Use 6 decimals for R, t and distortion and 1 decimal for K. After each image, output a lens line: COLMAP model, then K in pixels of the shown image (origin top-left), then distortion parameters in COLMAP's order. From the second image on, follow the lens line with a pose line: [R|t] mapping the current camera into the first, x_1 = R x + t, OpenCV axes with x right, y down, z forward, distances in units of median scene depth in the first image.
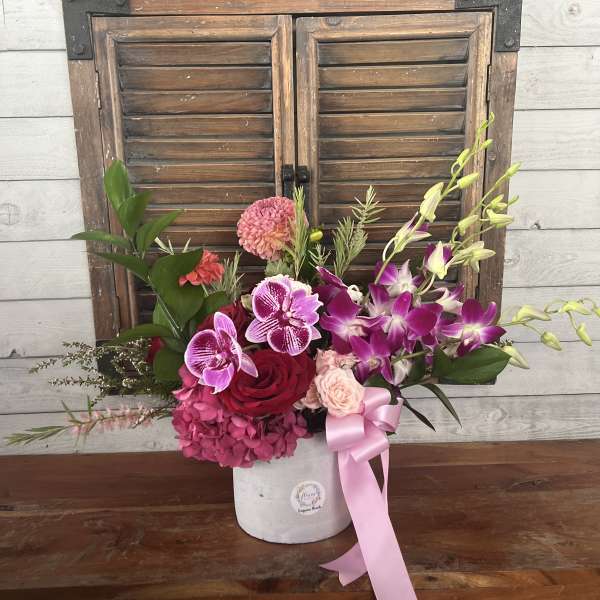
lens RADIAL K [[666.1, 0, 310.8], [0, 666.1, 301.5], [0, 0, 1]] dist [-0.000892, -0.018432]
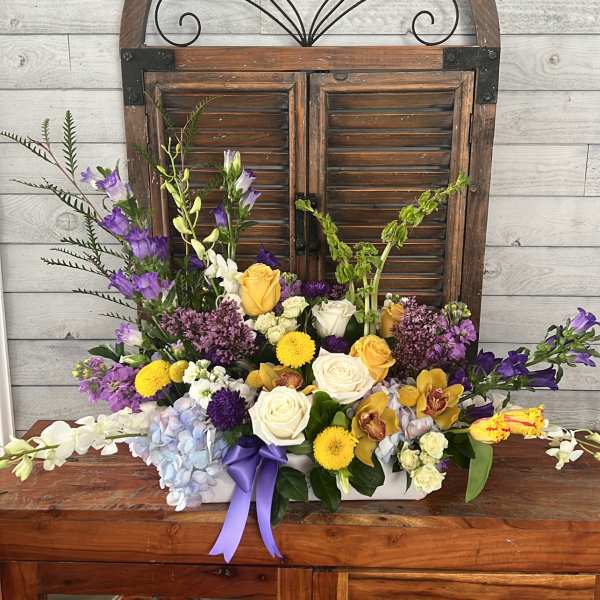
lens RADIAL K [[864.8, 0, 300.0], [0, 864.8, 300.0], [0, 0, 1]] dist [0.023559, 0.027190]
pose [[0.997008, 0.037260, -0.067726, 0.078462], [-0.032576, 0.997084, 0.069003, -0.118261], [0.070099, -0.066590, 0.995315, -0.571728]]
